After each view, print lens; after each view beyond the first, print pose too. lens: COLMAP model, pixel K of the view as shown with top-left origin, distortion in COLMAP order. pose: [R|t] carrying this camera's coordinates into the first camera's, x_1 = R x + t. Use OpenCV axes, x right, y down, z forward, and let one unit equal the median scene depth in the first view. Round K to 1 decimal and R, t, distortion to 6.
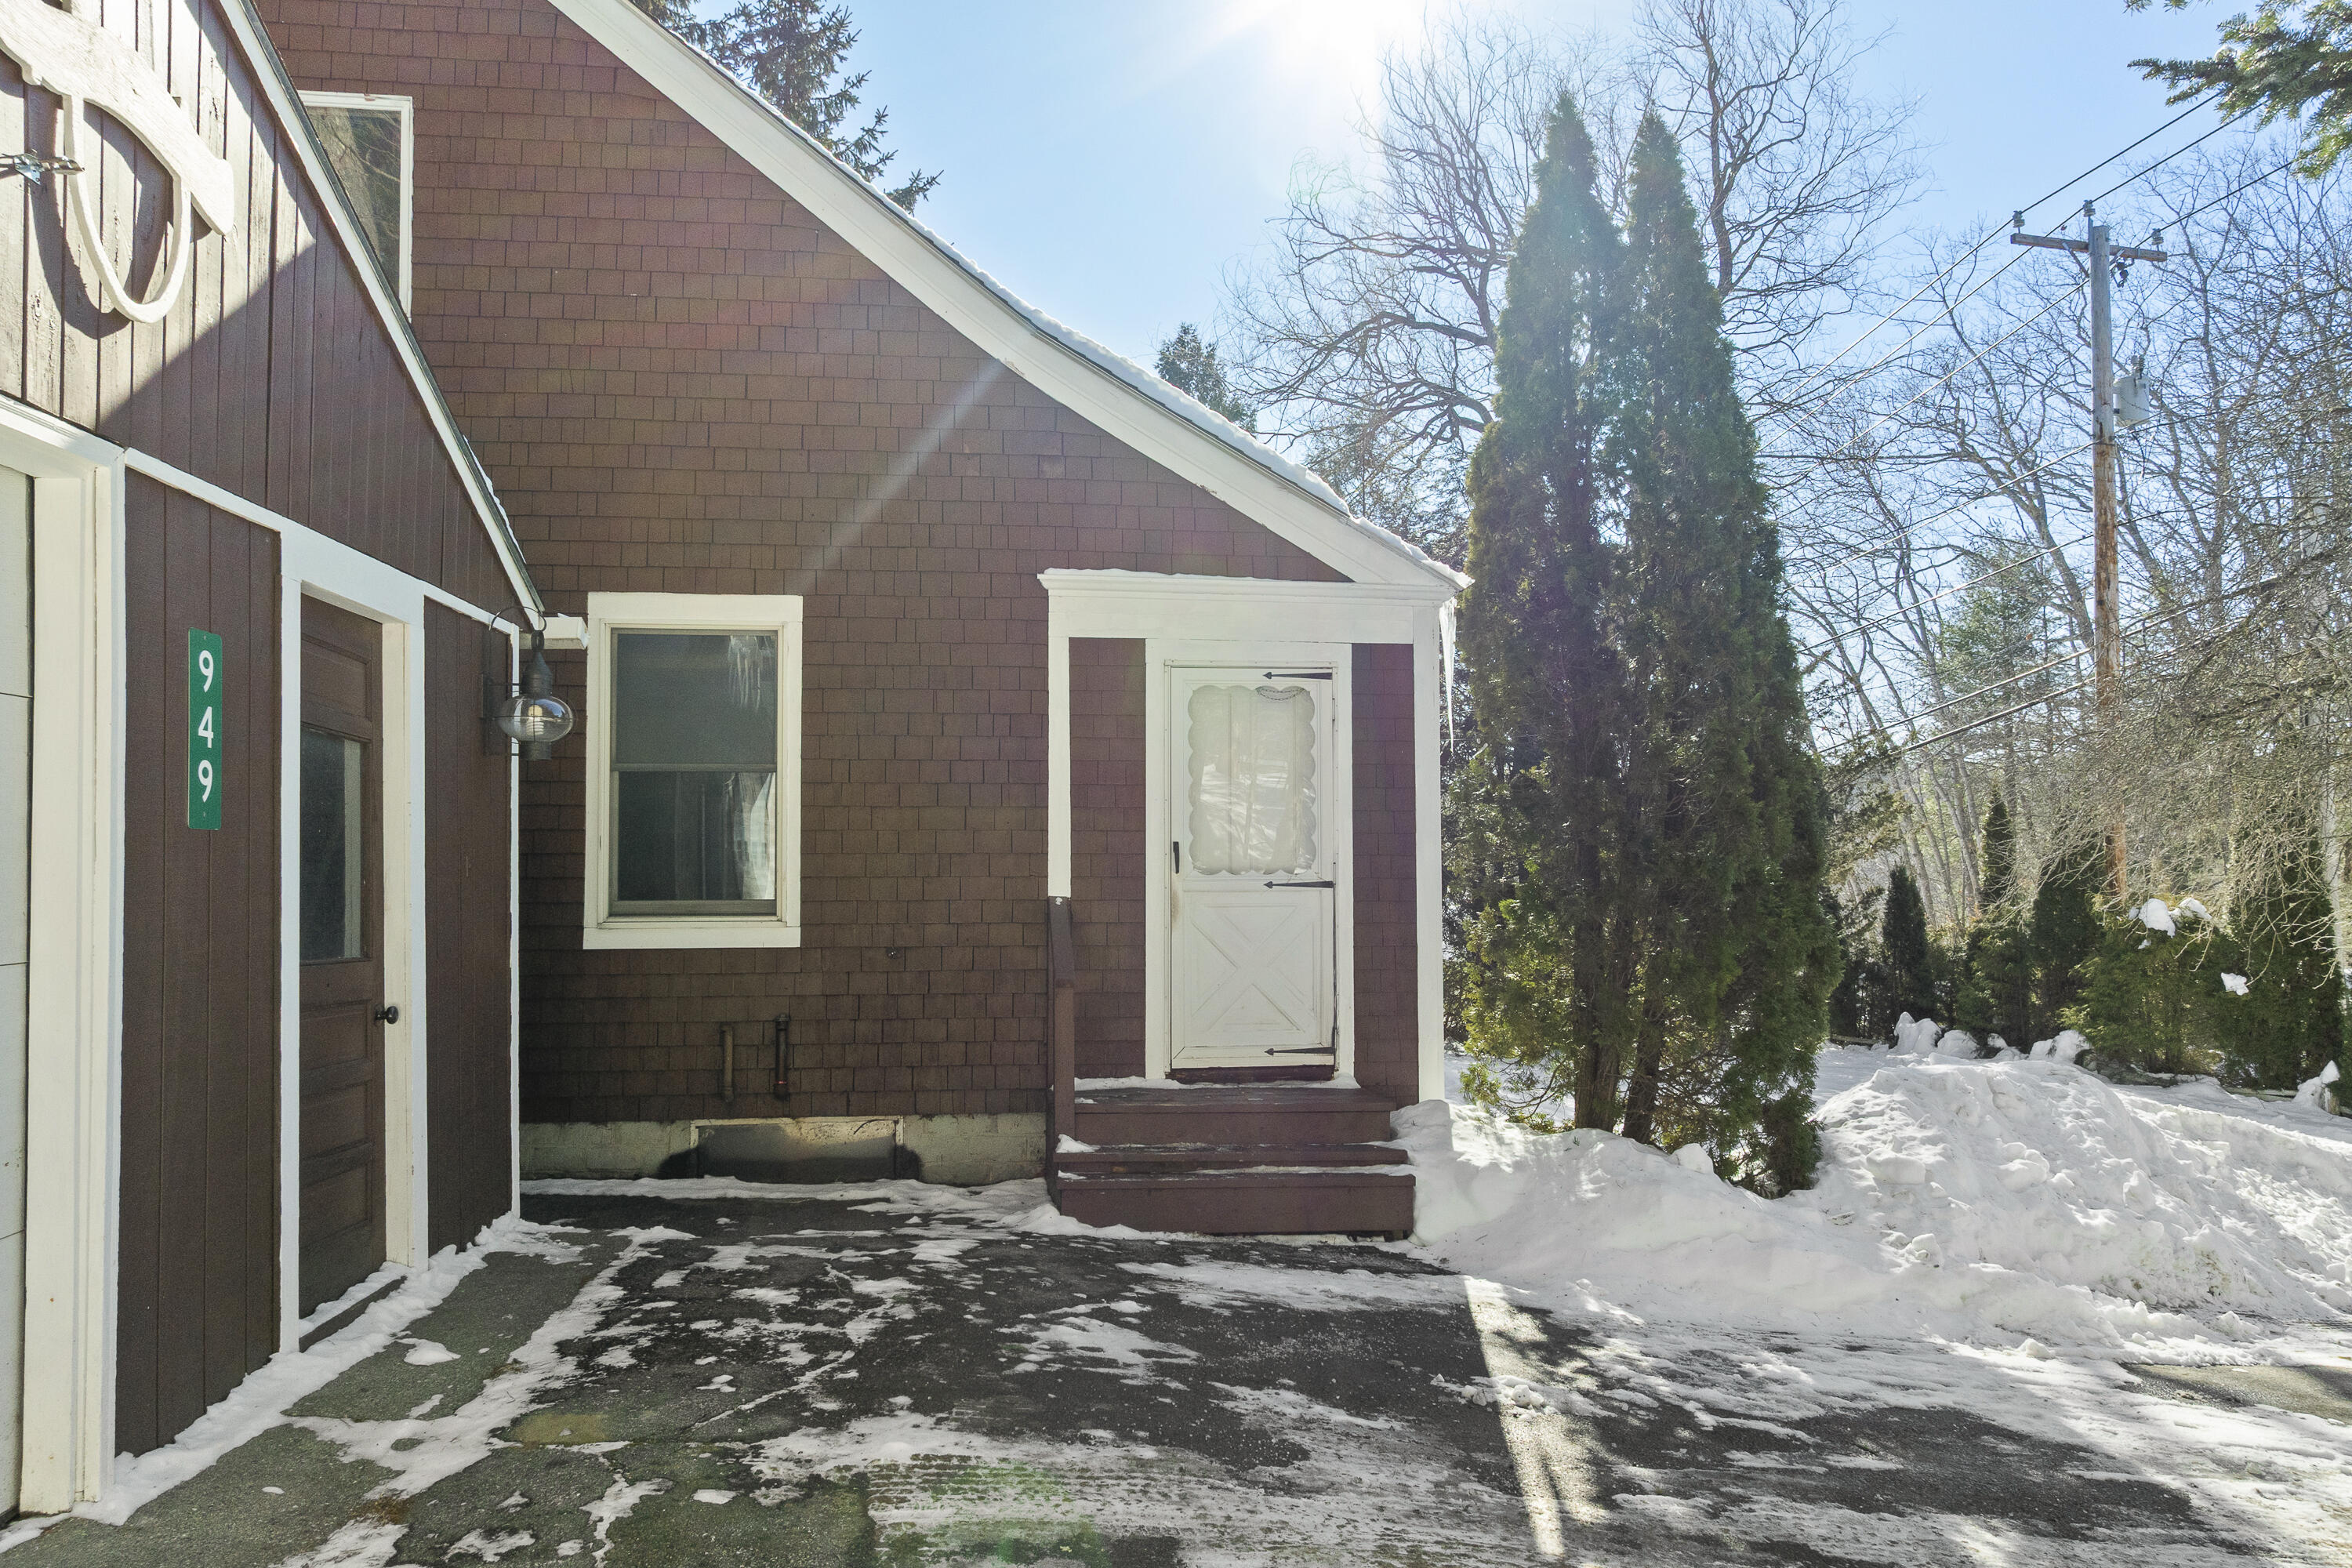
lens RADIAL K [[1627.7, 0, 1176.0], [0, 1627.7, 784.0], [0, 0, 1]] dist [-0.004409, 0.002892]
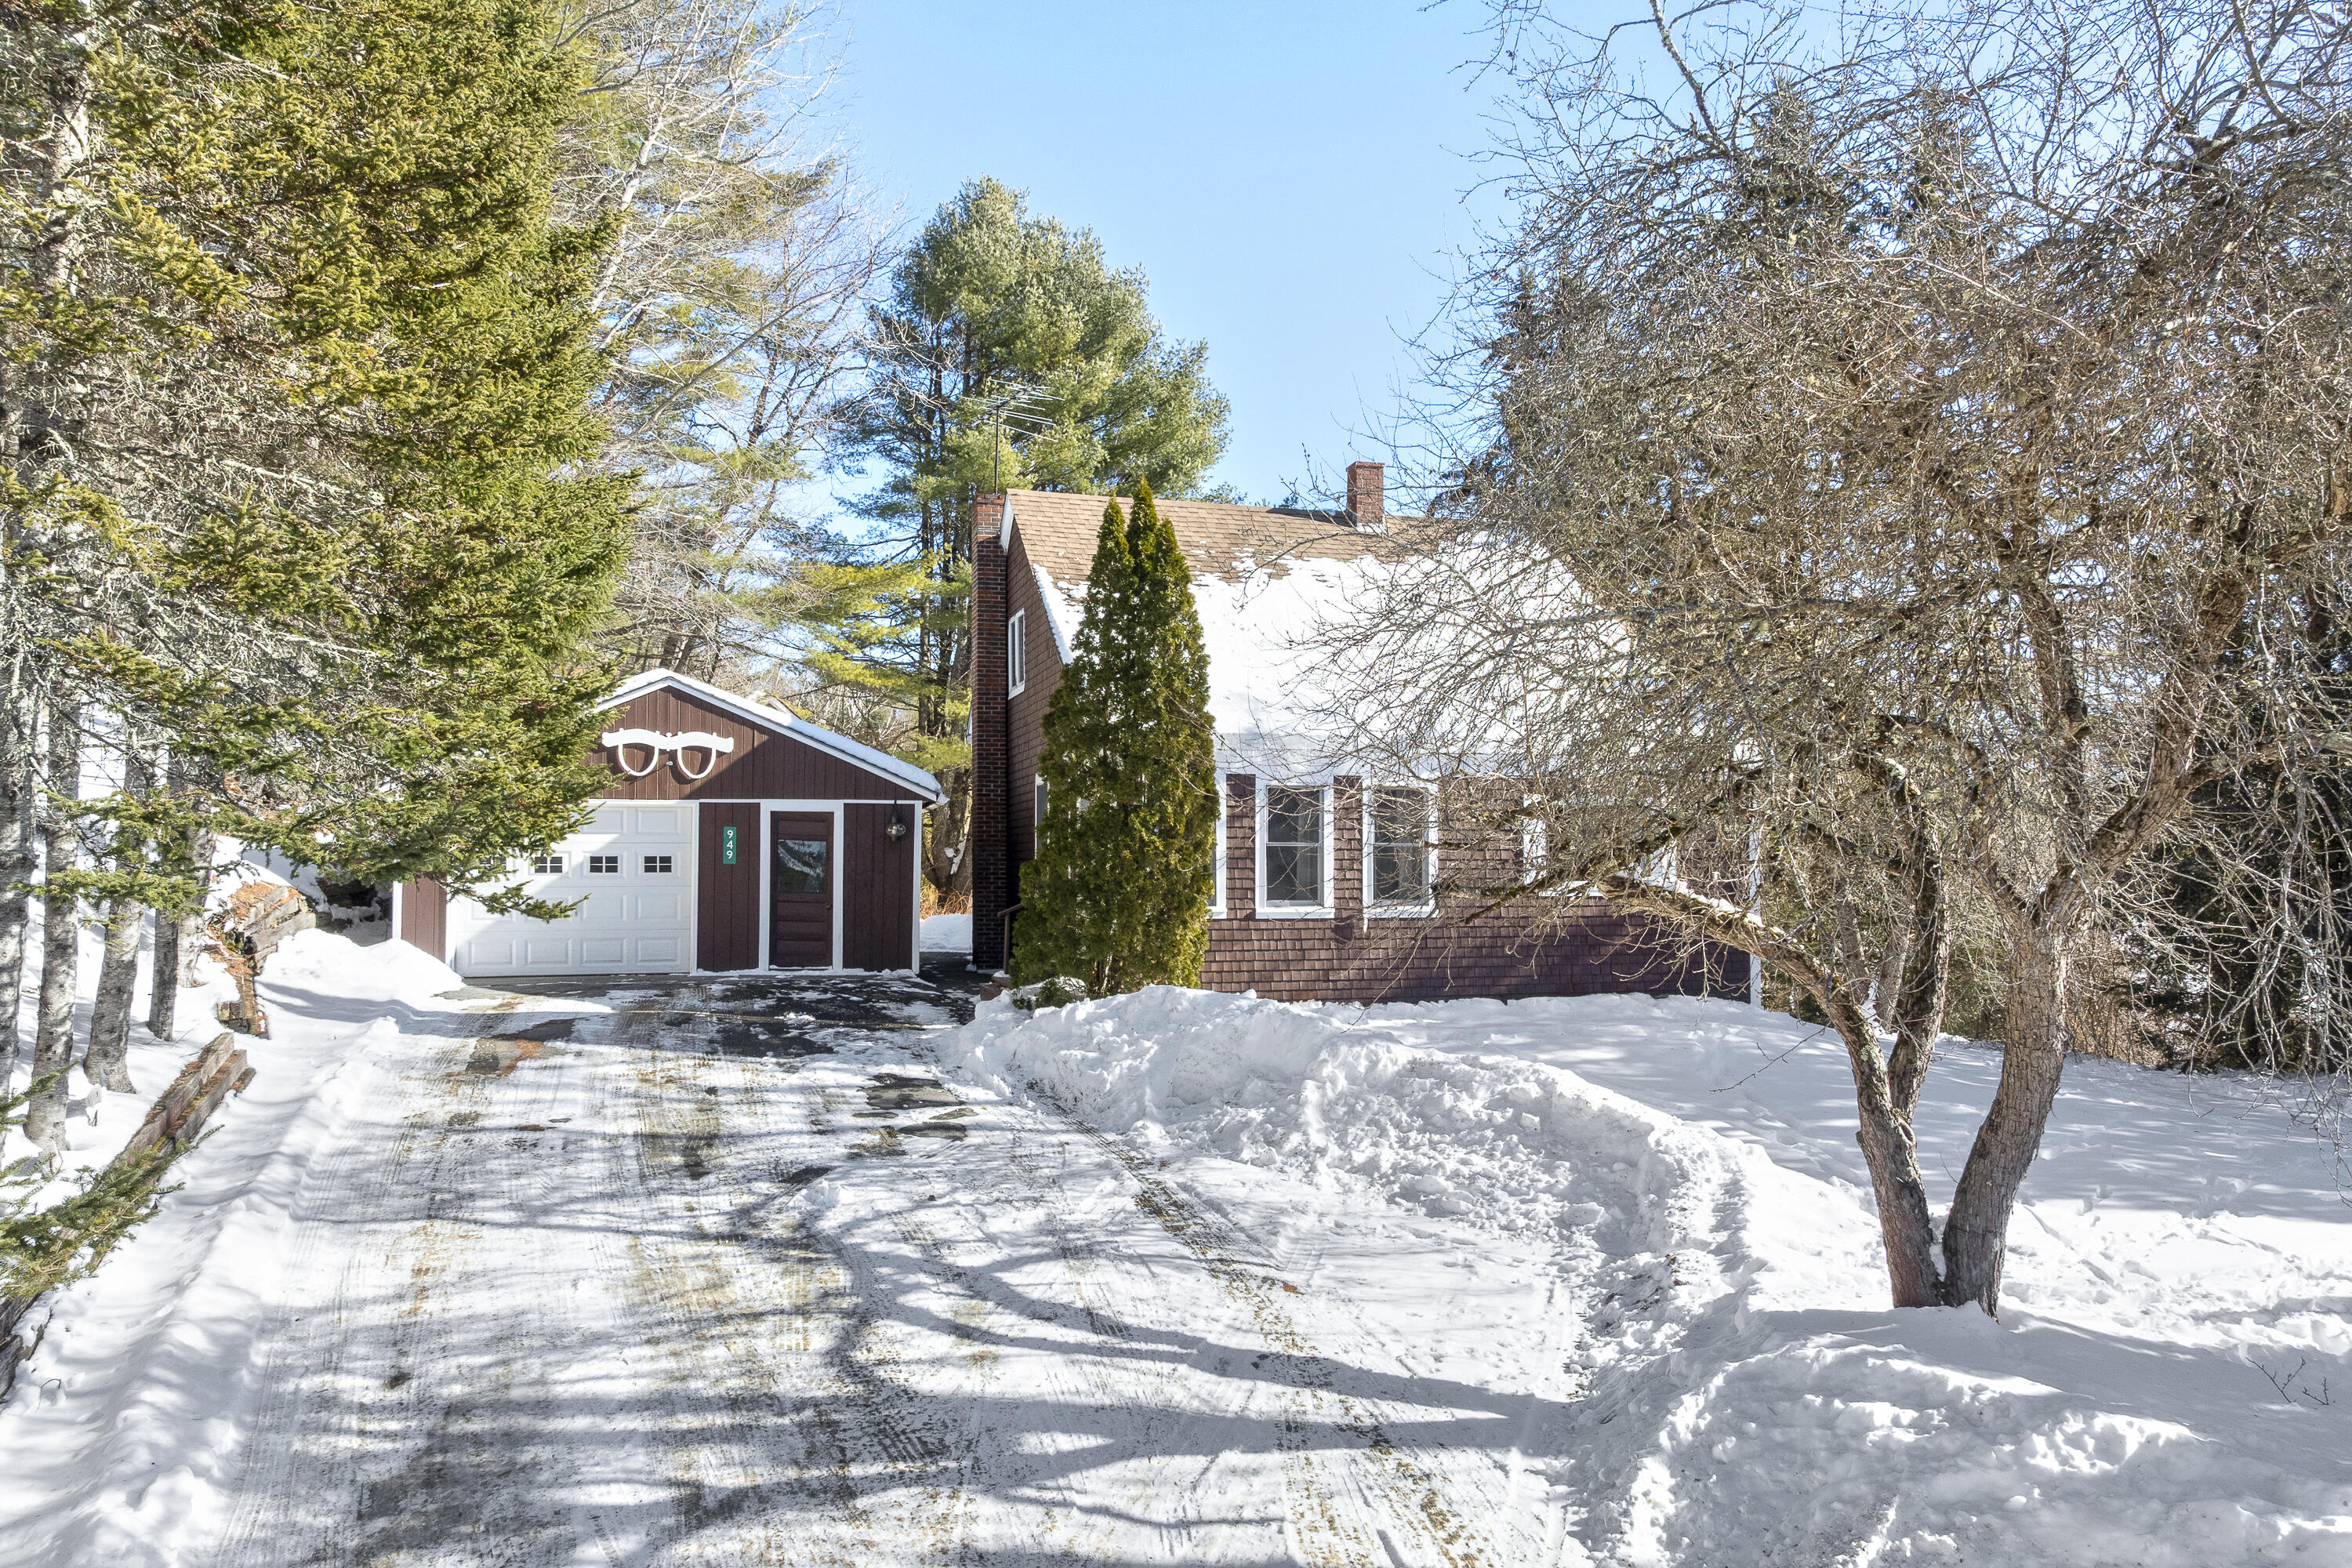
lens RADIAL K [[1614.8, 0, 1170.5], [0, 1614.8, 844.2], [0, 0, 1]] dist [0.006038, -0.042528]
pose [[0.156307, -0.015544, -0.987586, 3.483014], [0.039925, 0.999158, -0.009407, 0.055423], [0.986901, -0.037959, 0.156796, 1.149627]]
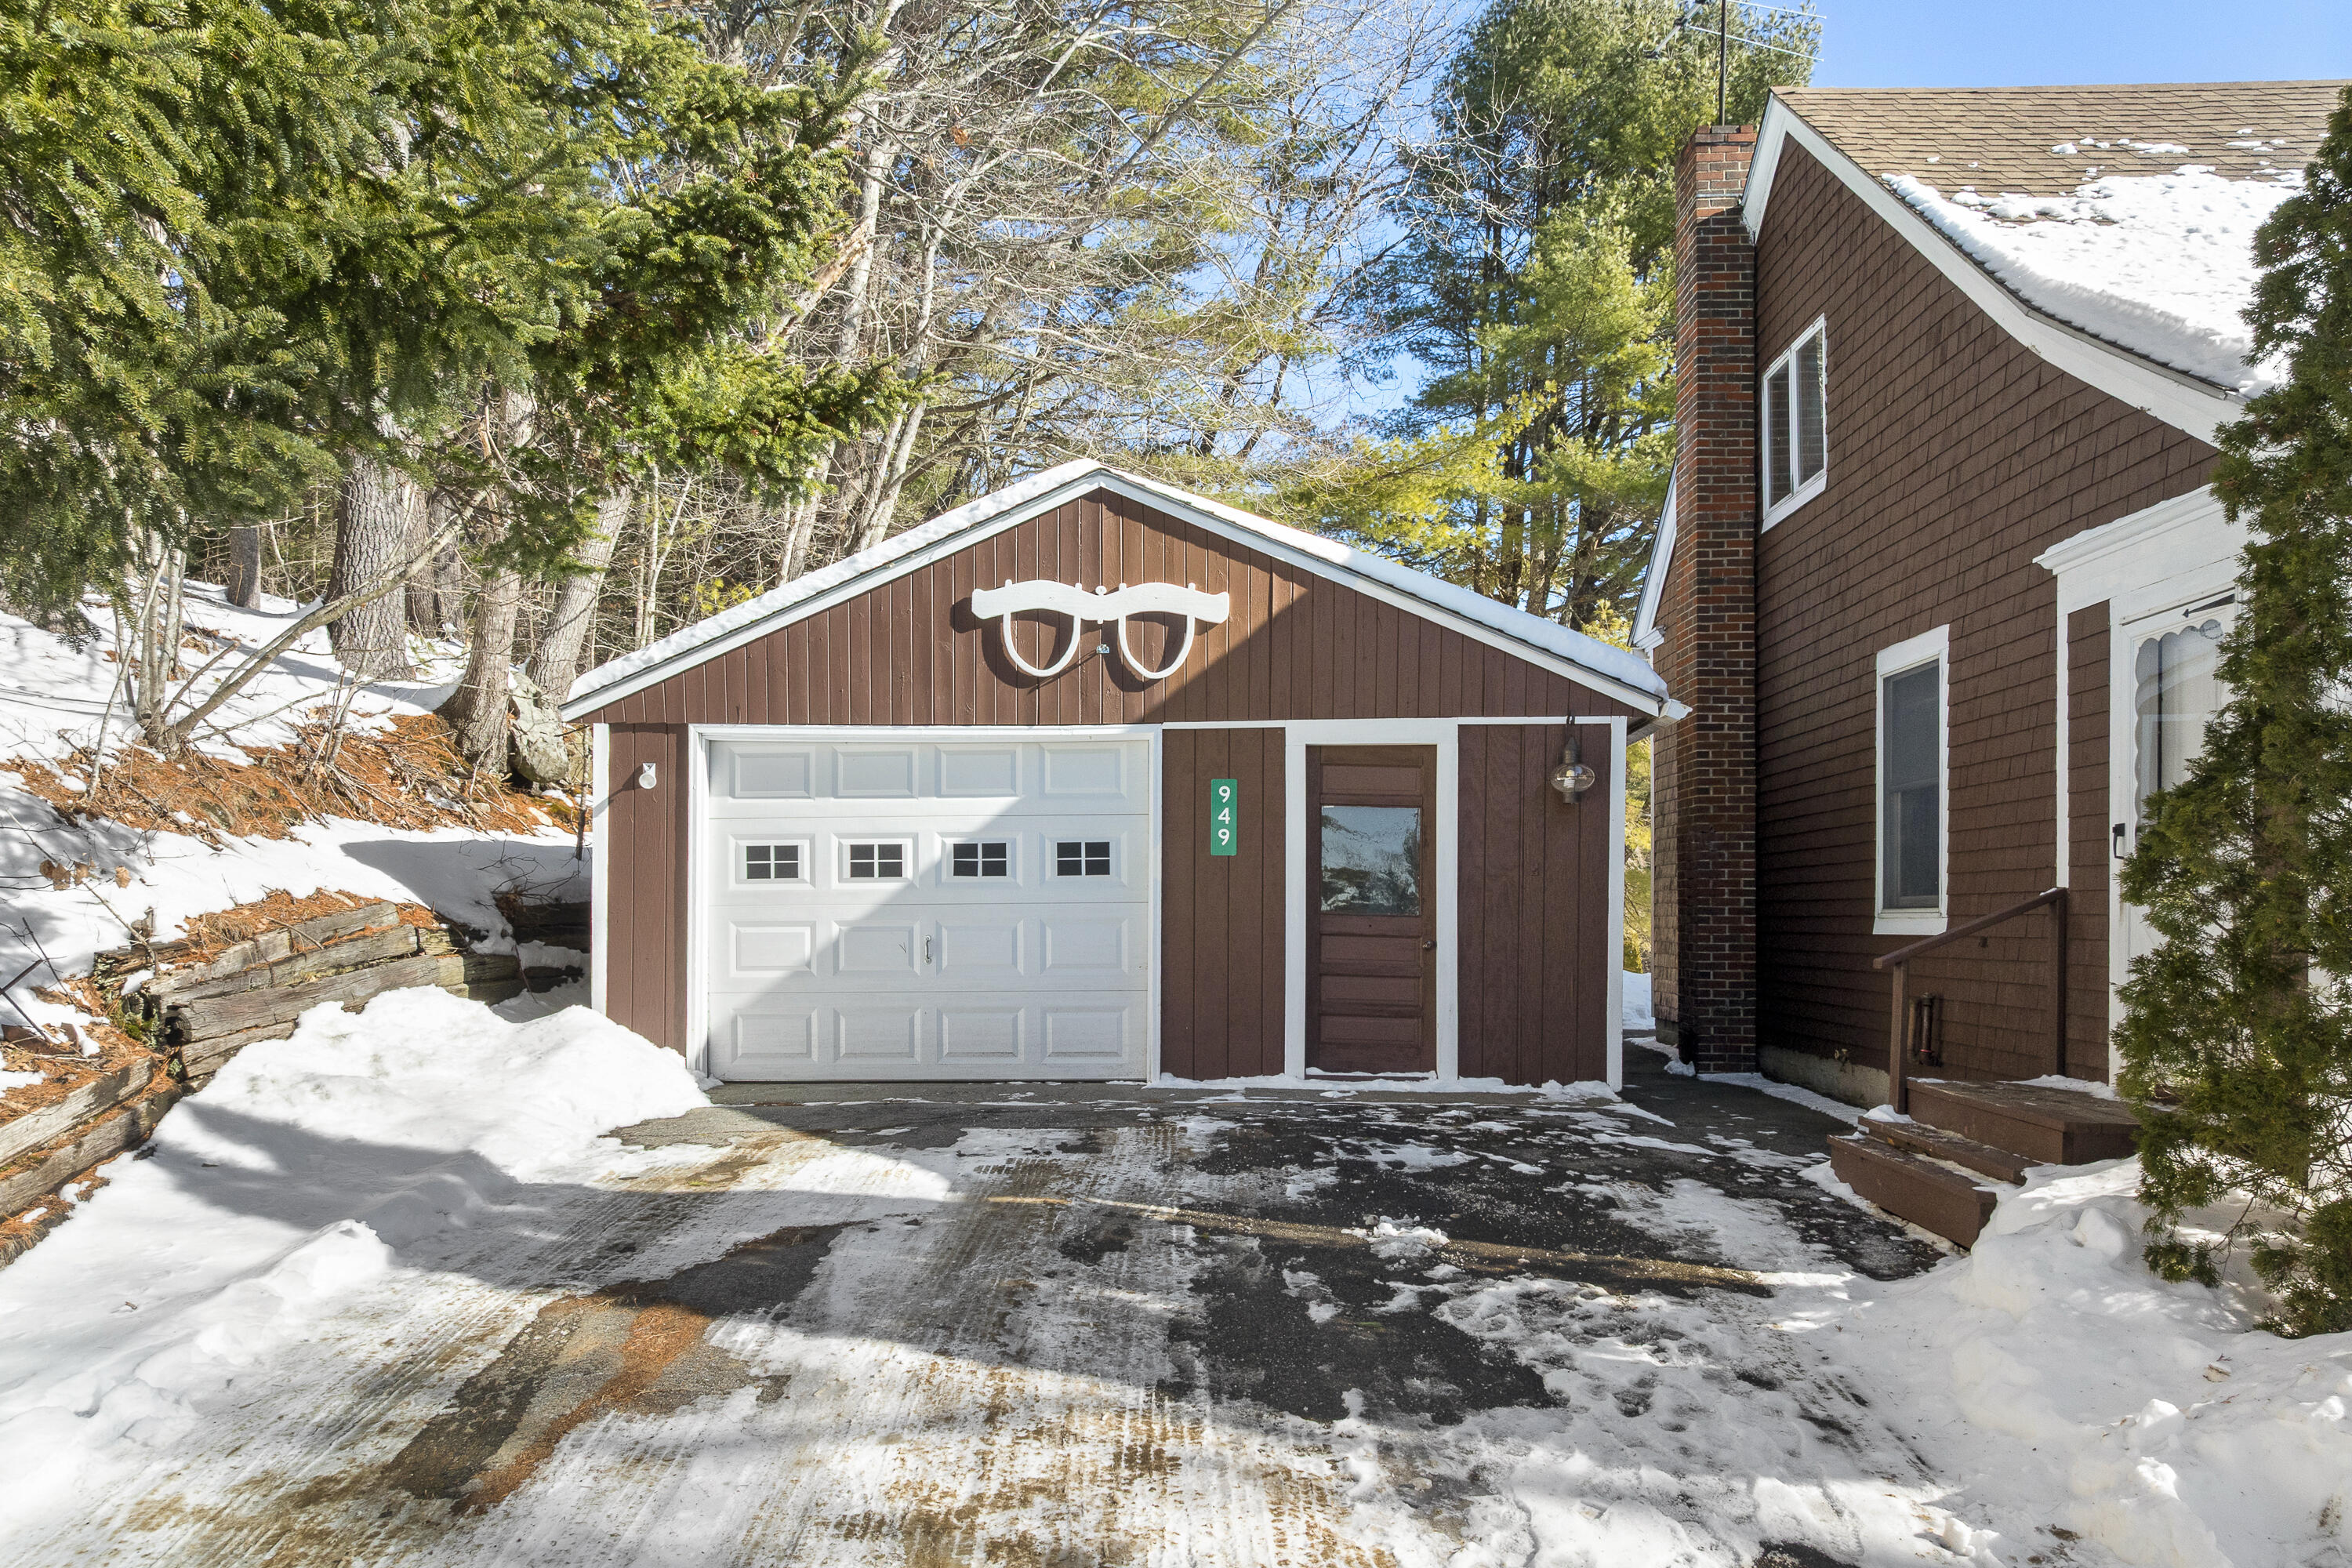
lens RADIAL K [[1645.9, 0, 1171.9], [0, 1645.9, 933.2], [0, 0, 1]] dist [0.003385, -0.002190]
pose [[-0.140513, 0.007174, -0.990053, 1.432956], [0.043379, 0.999058, 0.001083, 0.106430], [0.989128, -0.042796, -0.140692, 0.921219]]
